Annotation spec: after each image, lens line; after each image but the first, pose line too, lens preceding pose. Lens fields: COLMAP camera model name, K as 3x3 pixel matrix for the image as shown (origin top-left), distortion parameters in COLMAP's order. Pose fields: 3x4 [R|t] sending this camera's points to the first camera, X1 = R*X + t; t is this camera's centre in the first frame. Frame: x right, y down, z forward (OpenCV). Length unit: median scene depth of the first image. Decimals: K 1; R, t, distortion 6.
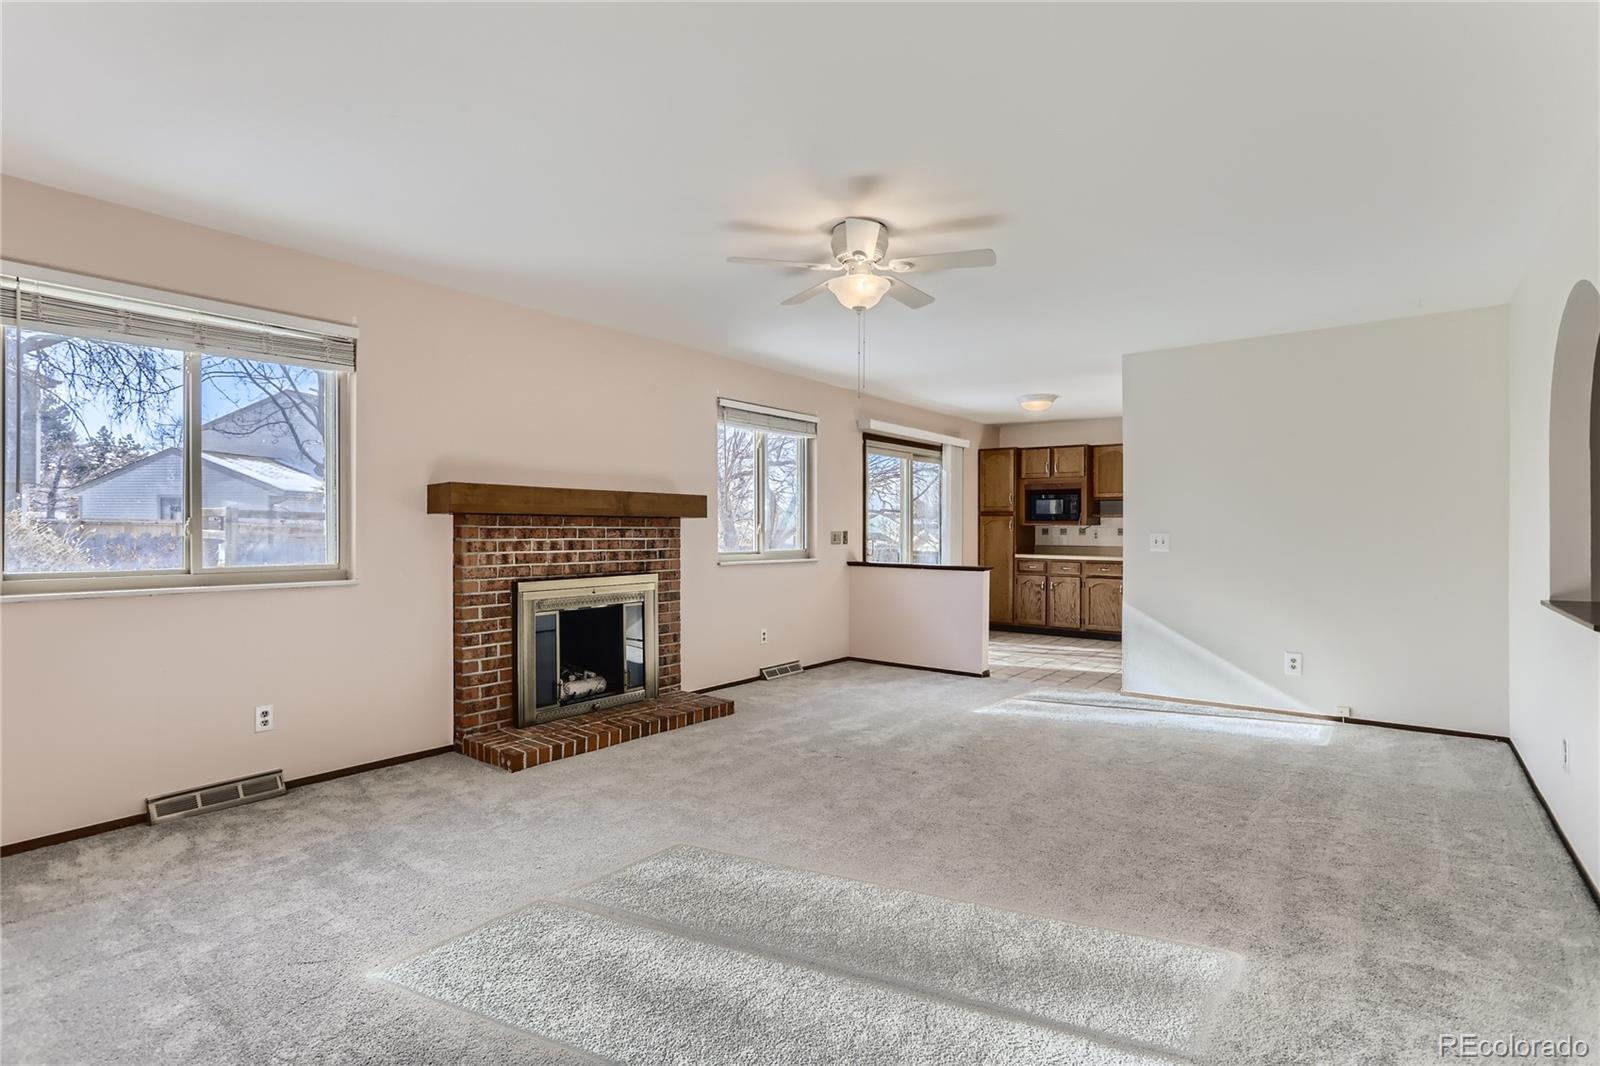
lens RADIAL K [[775.6, 0, 813.6], [0, 775.6, 534.6], [0, 0, 1]] dist [-0.029639, 0.017044]
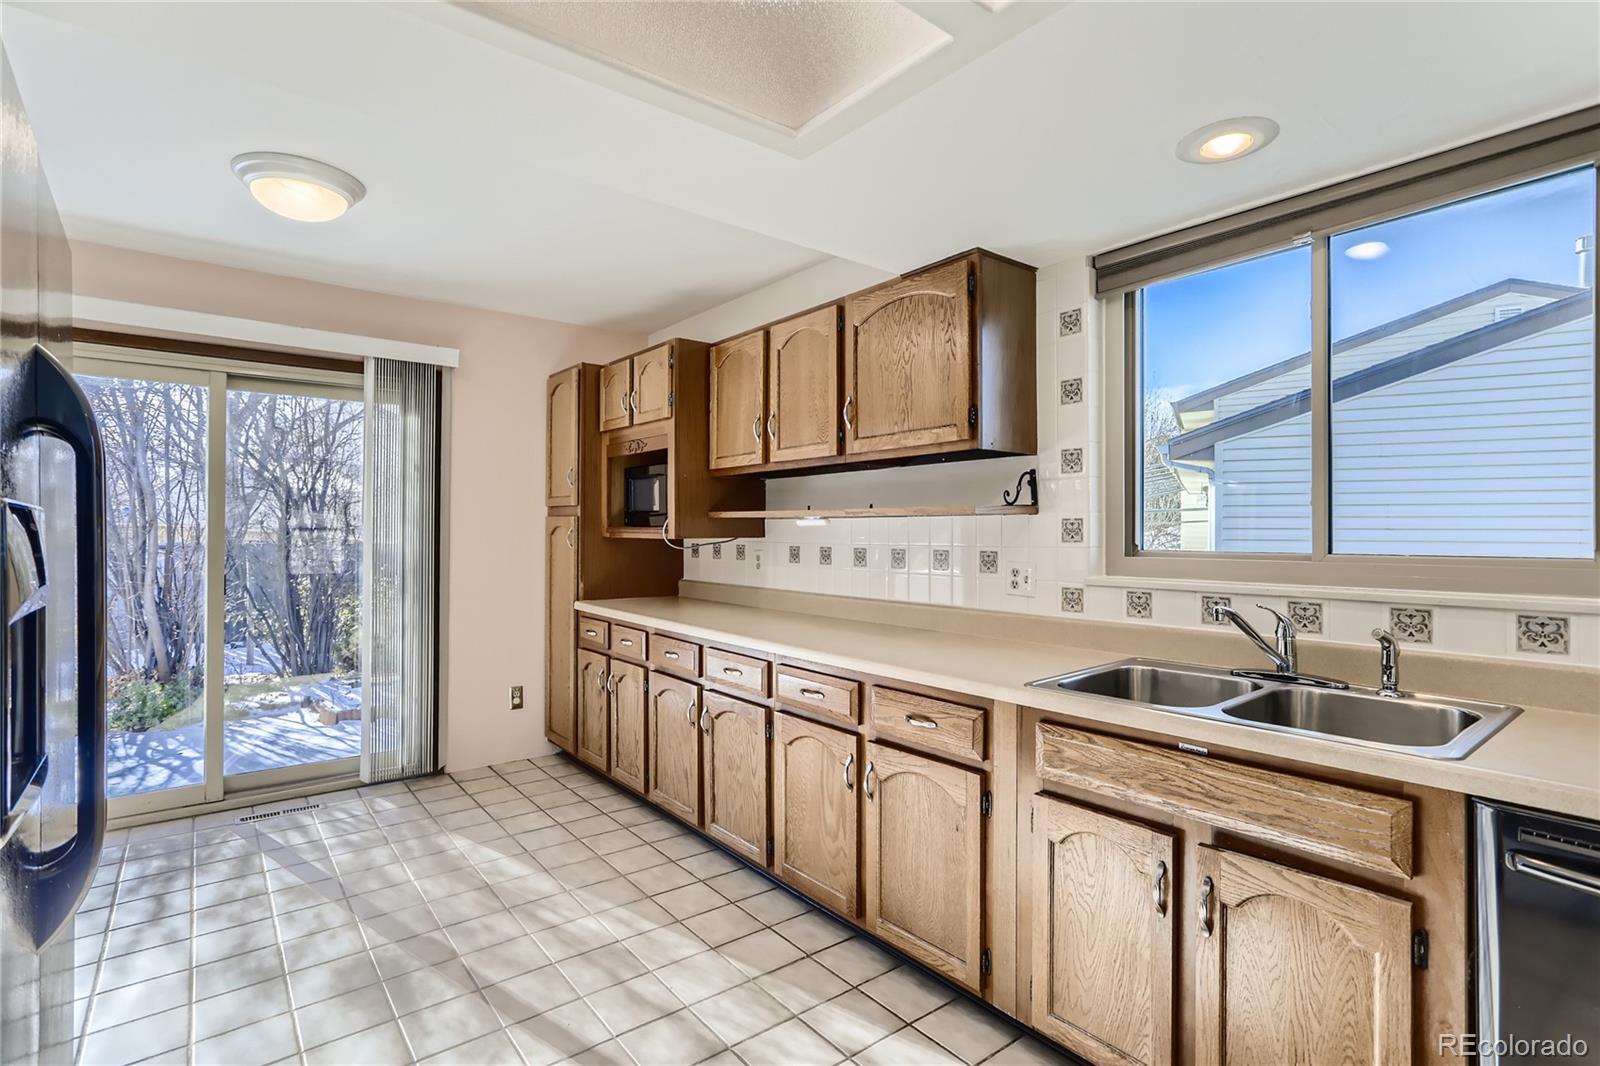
lens RADIAL K [[775.6, 0, 813.6], [0, 775.6, 534.6], [0, 0, 1]] dist [-0.029639, 0.017044]
pose [[0.967669, 0.005409, -0.252167, 0.529604], [-0.006833, 0.999965, -0.004774, -0.012761], [0.252132, 0.006343, 0.967672, 0.633684]]
